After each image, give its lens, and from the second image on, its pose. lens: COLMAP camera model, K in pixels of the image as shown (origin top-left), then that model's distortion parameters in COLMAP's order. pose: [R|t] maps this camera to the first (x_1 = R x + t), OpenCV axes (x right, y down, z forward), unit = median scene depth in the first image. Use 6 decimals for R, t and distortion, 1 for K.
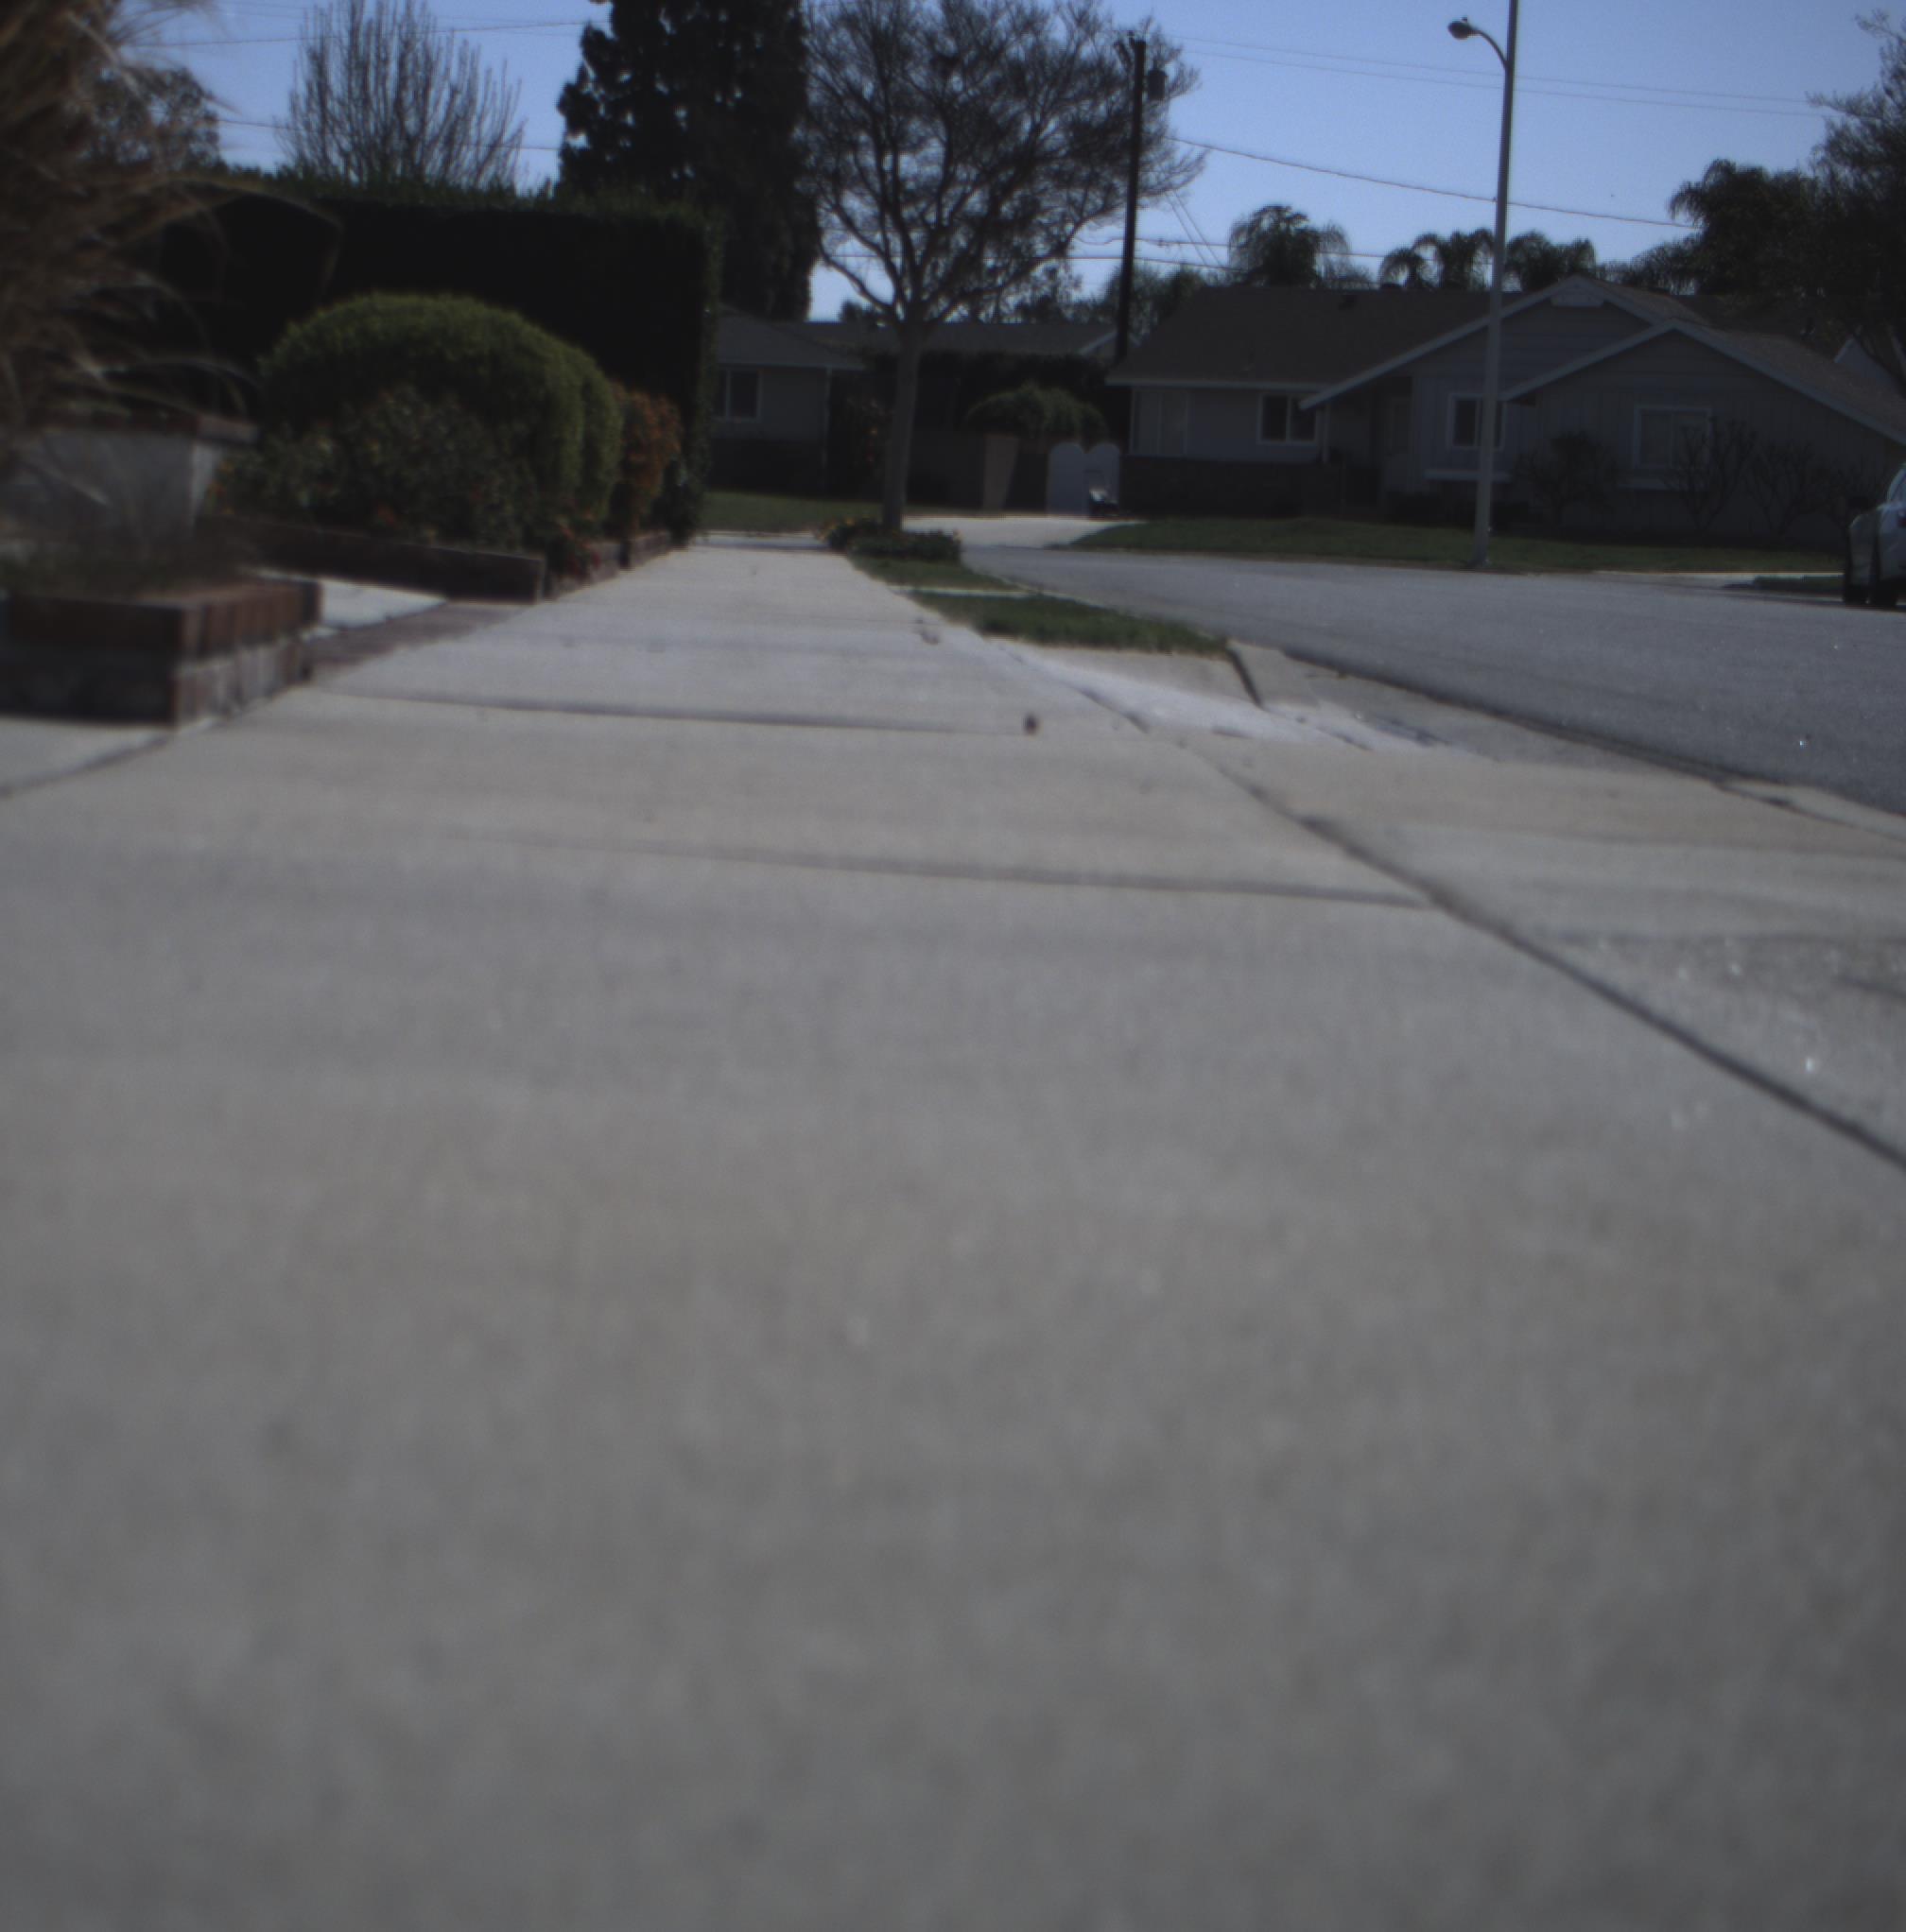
lens RADIAL K [[4511.3, 0, 703.6], [0, 4511.3, 962.2], [0, 0, 1]] dist [-0.160930, 0.934612]
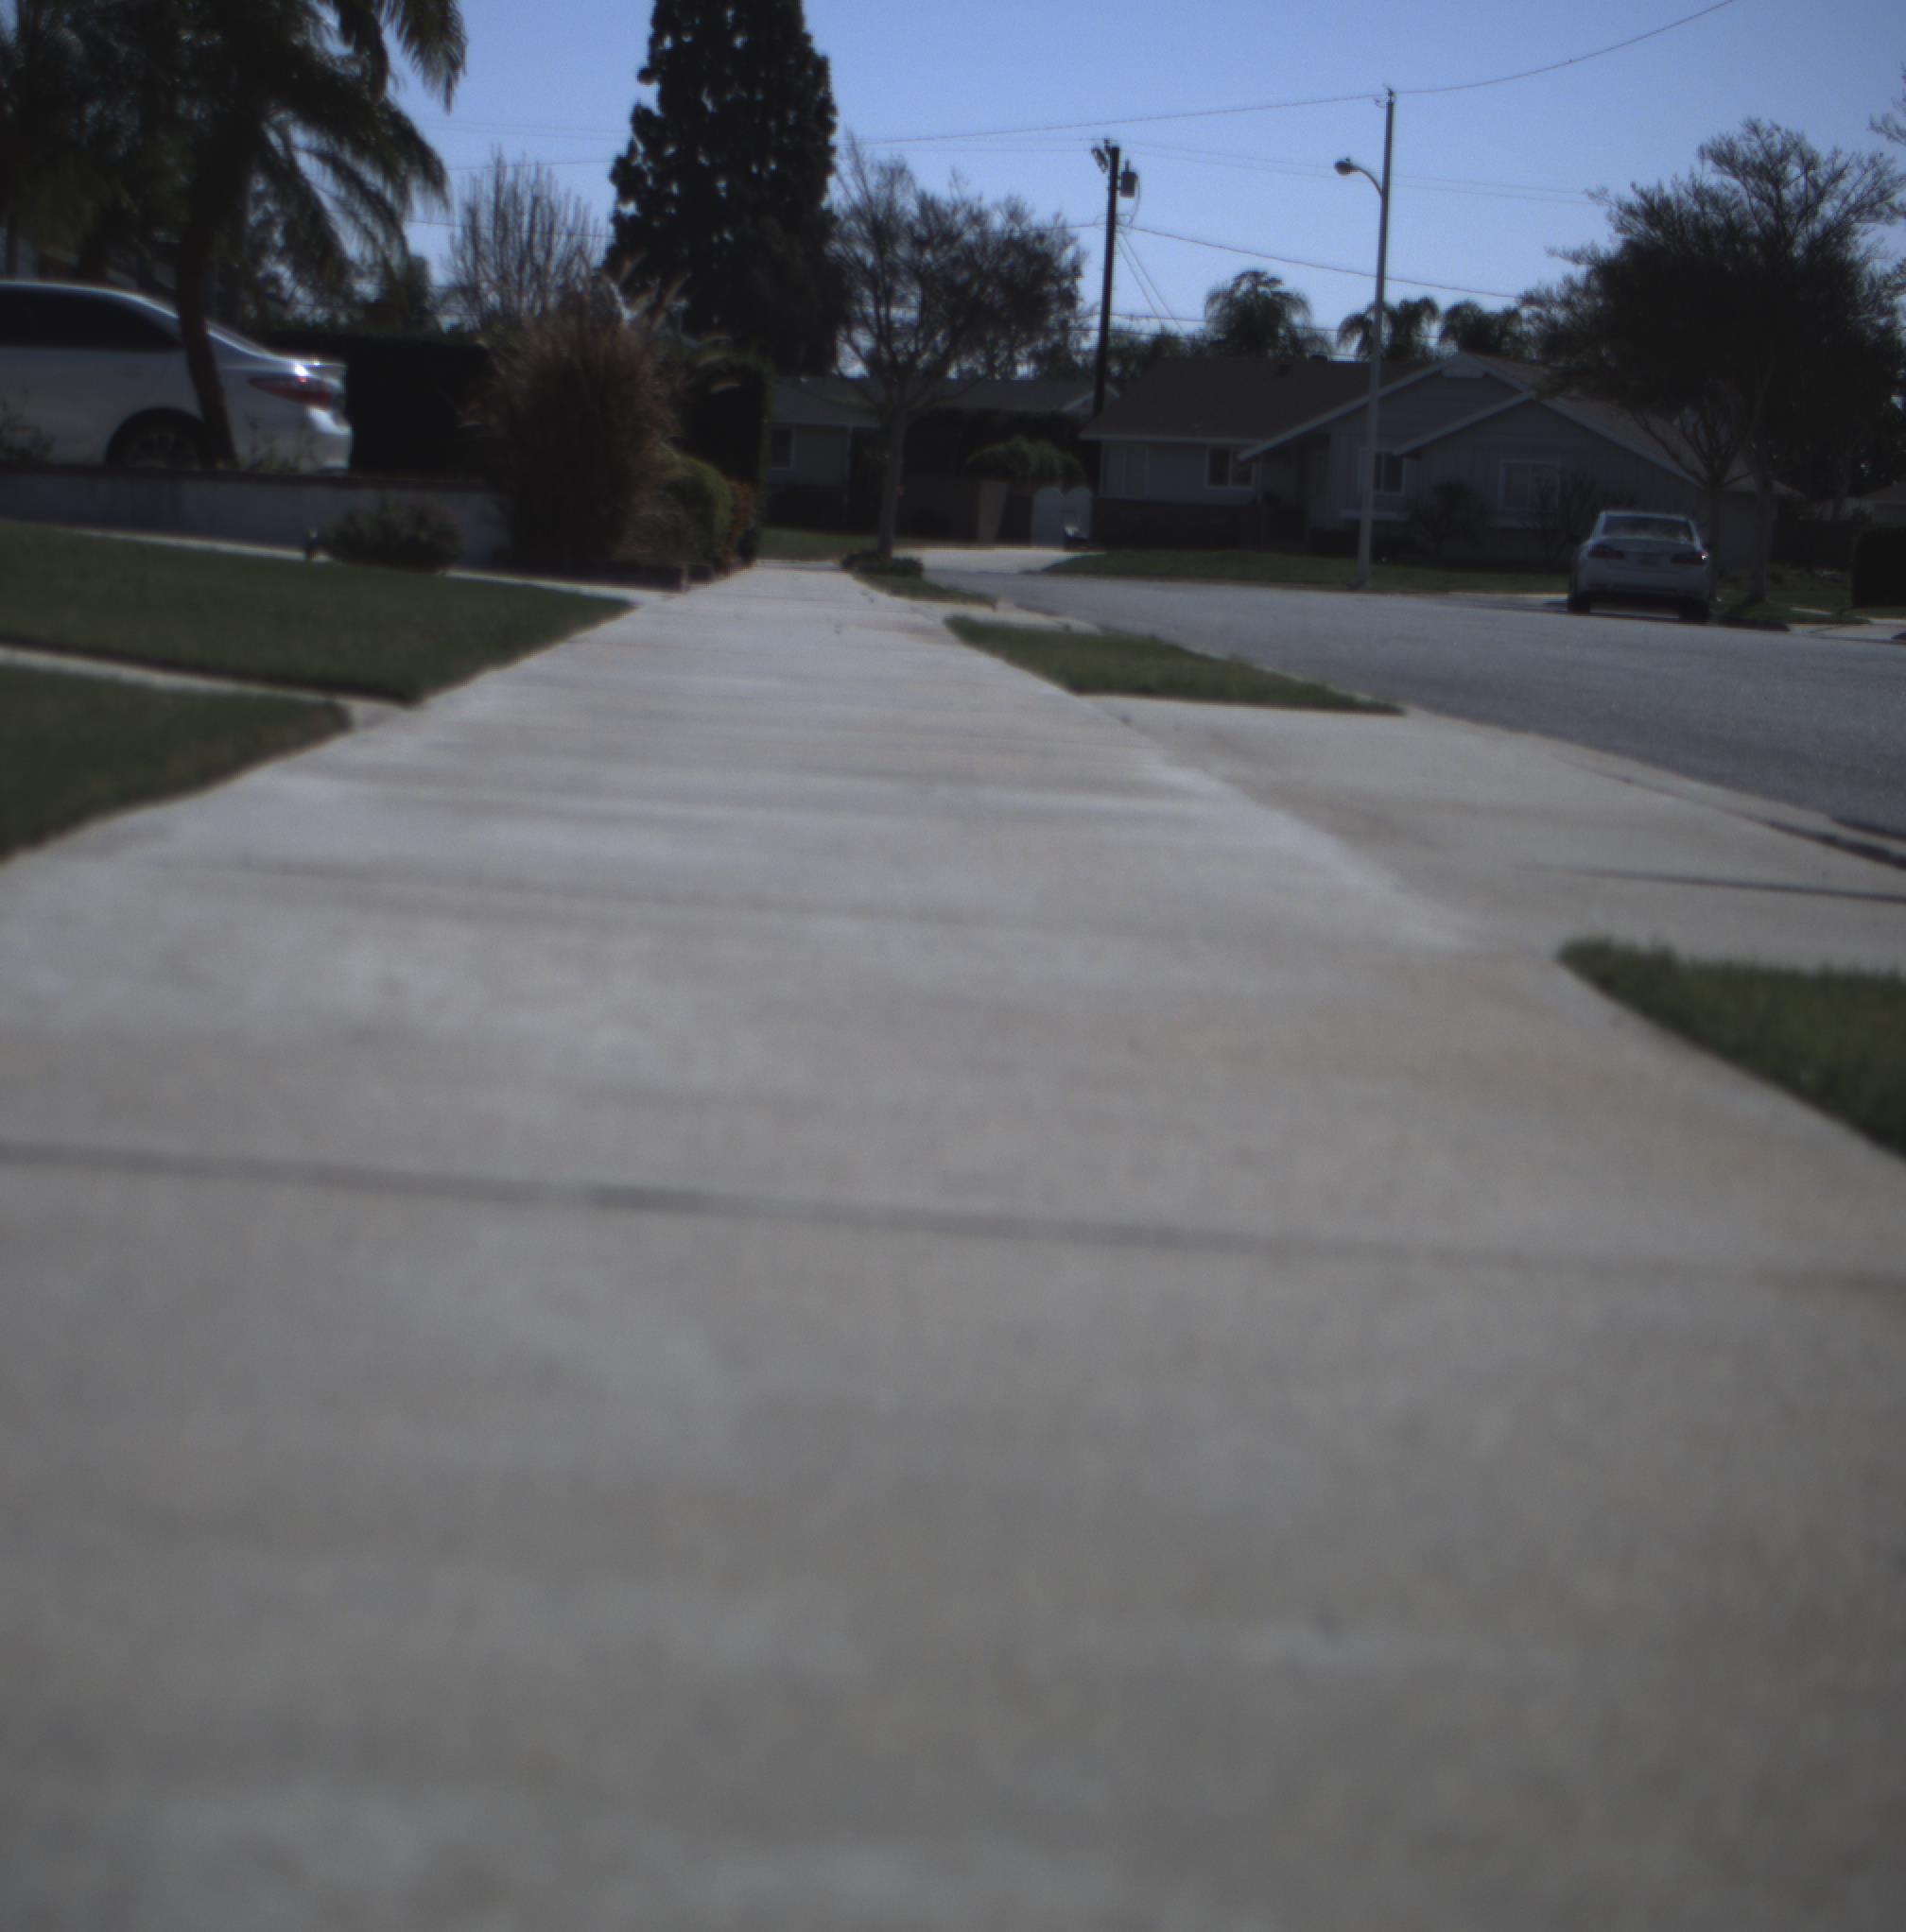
lens RADIAL K [[4511.3, 0, 703.6], [0, 4511.3, 962.2], [0, 0, 1]] dist [-0.160930, 0.934612]
pose [[0.999976, 0.002983, -0.006298, -0.004349], [-0.003026, 0.999972, -0.006798, 0.025463], [0.006277, 0.006817, 0.999957, -0.257625]]
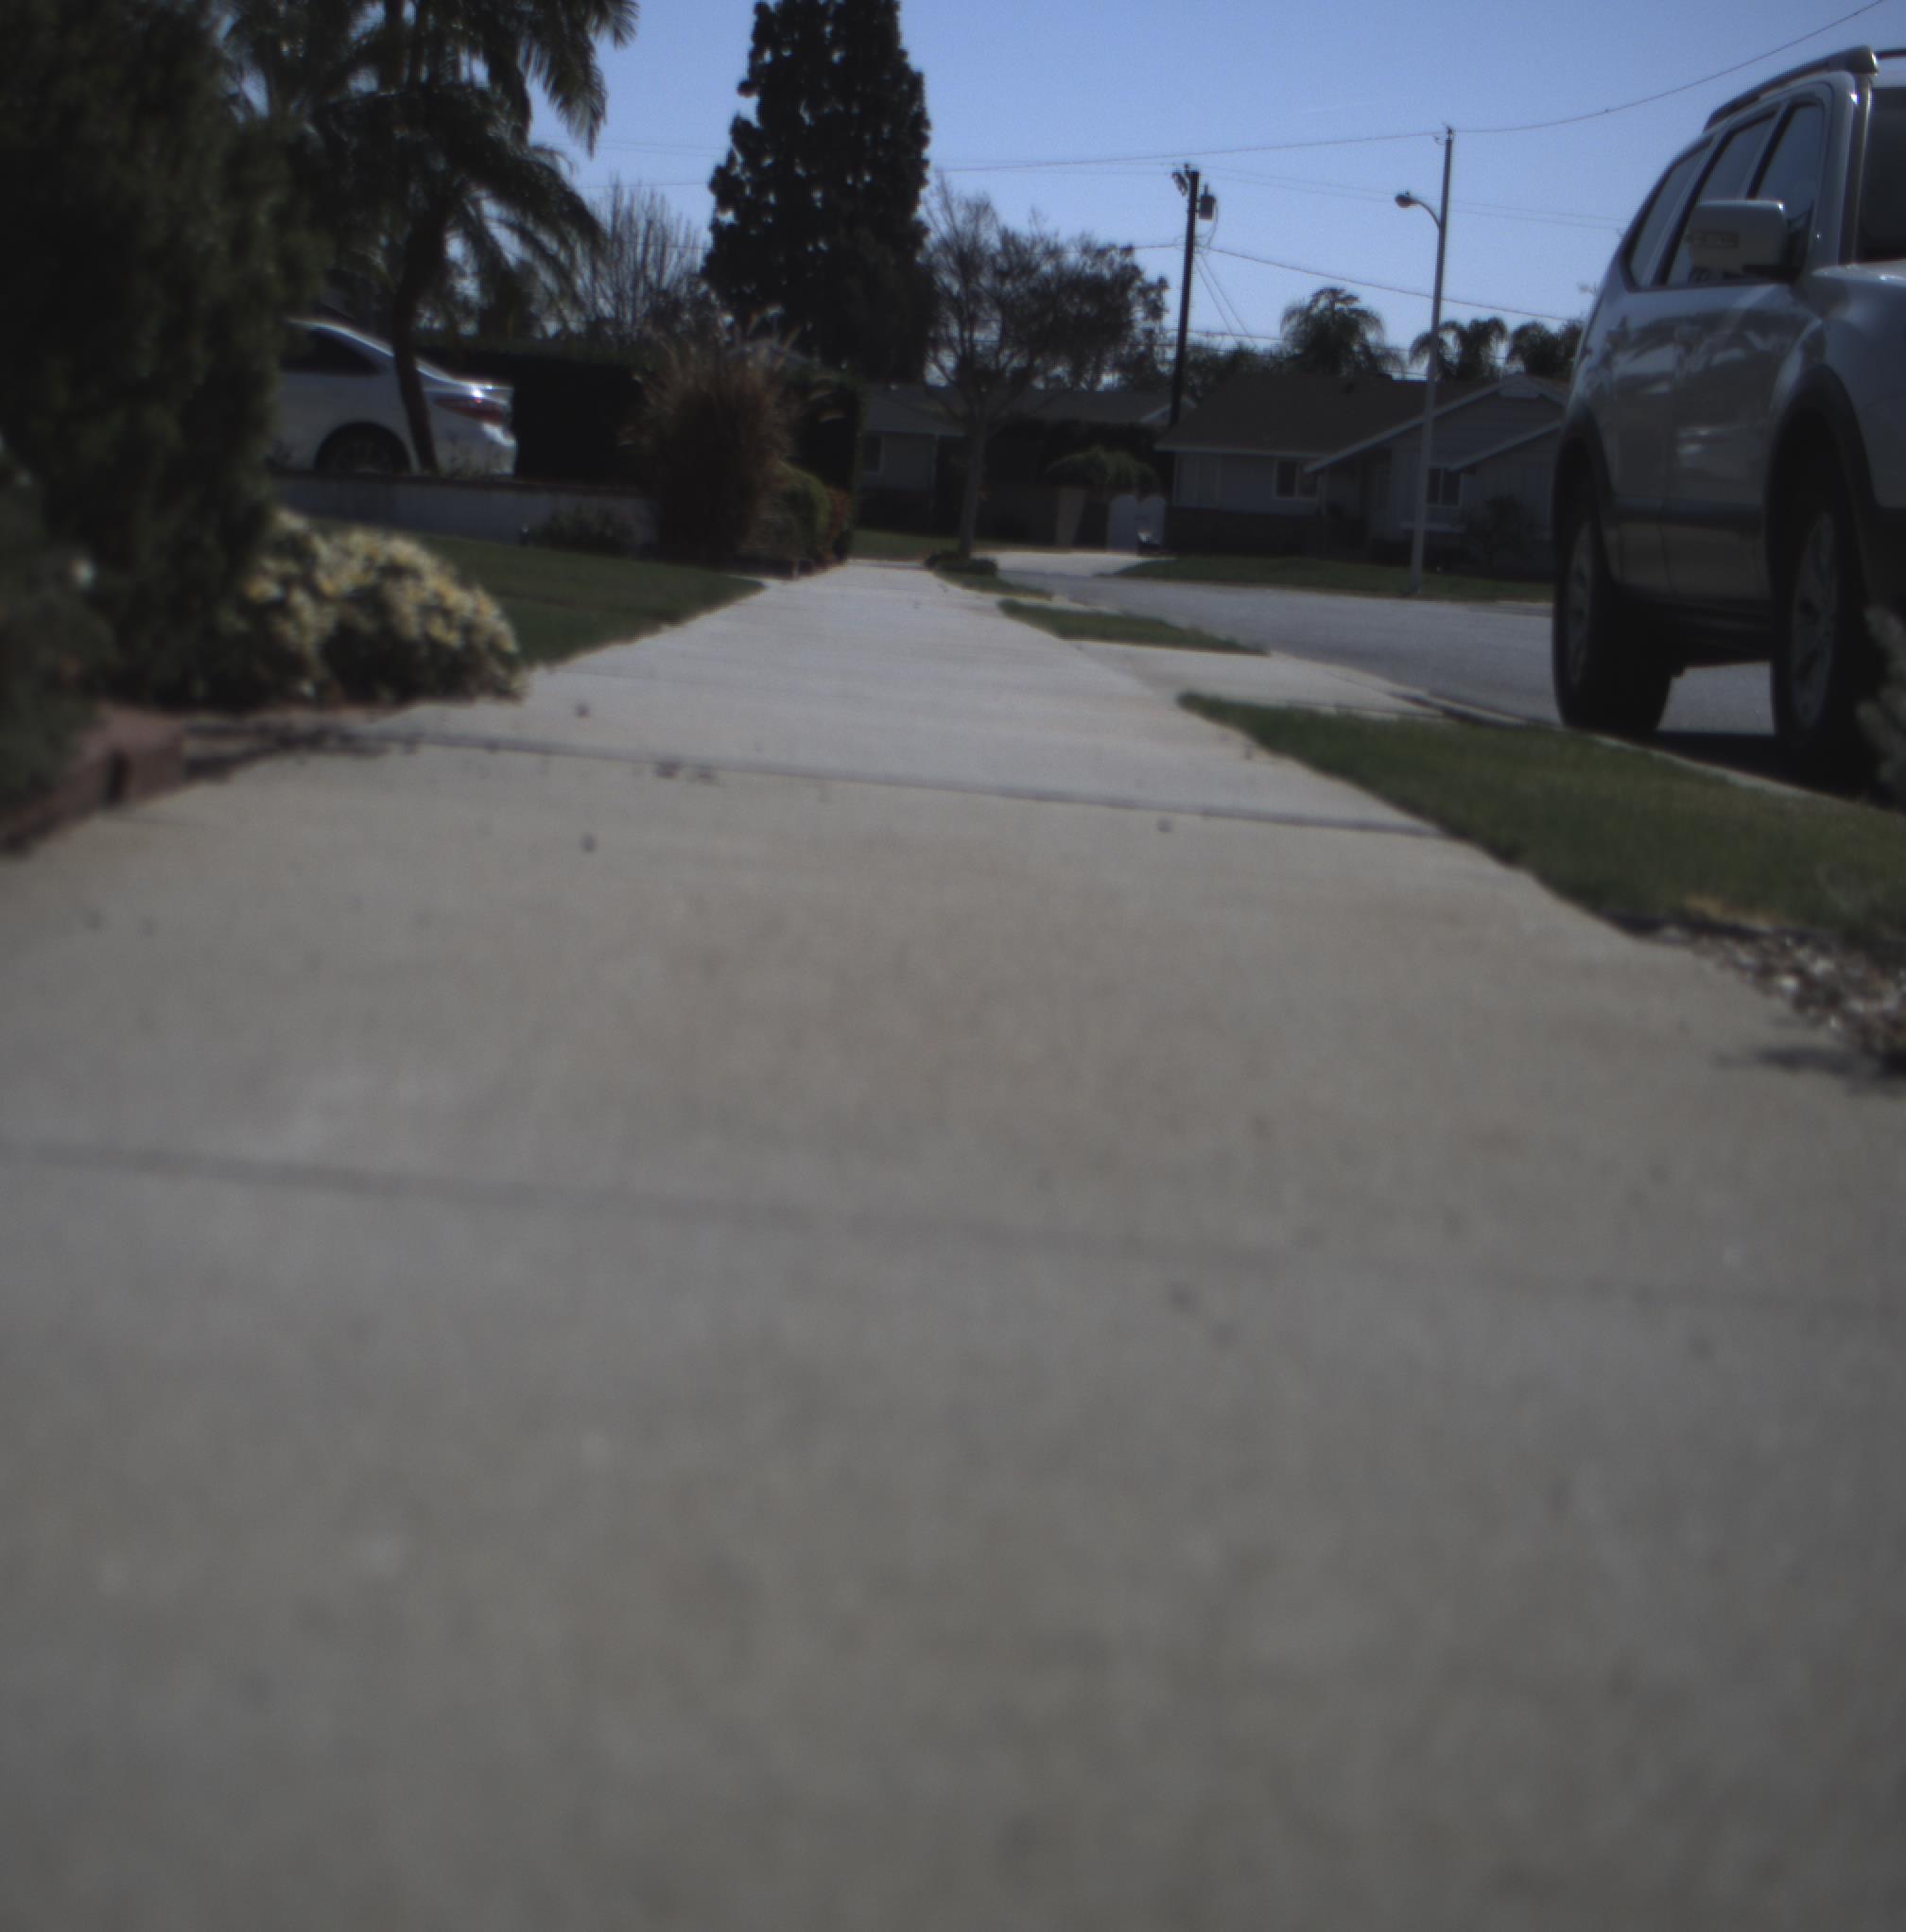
lens RADIAL K [[4511.3, 0, 703.6], [0, 4511.3, 962.2], [0, 0, 1]] dist [-0.160930, 0.934612]
pose [[0.999483, 0.021606, -0.023813, -0.005763], [-0.021763, 0.999743, -0.006365, 0.033884], [0.023669, 0.006880, 0.999696, -0.340138]]
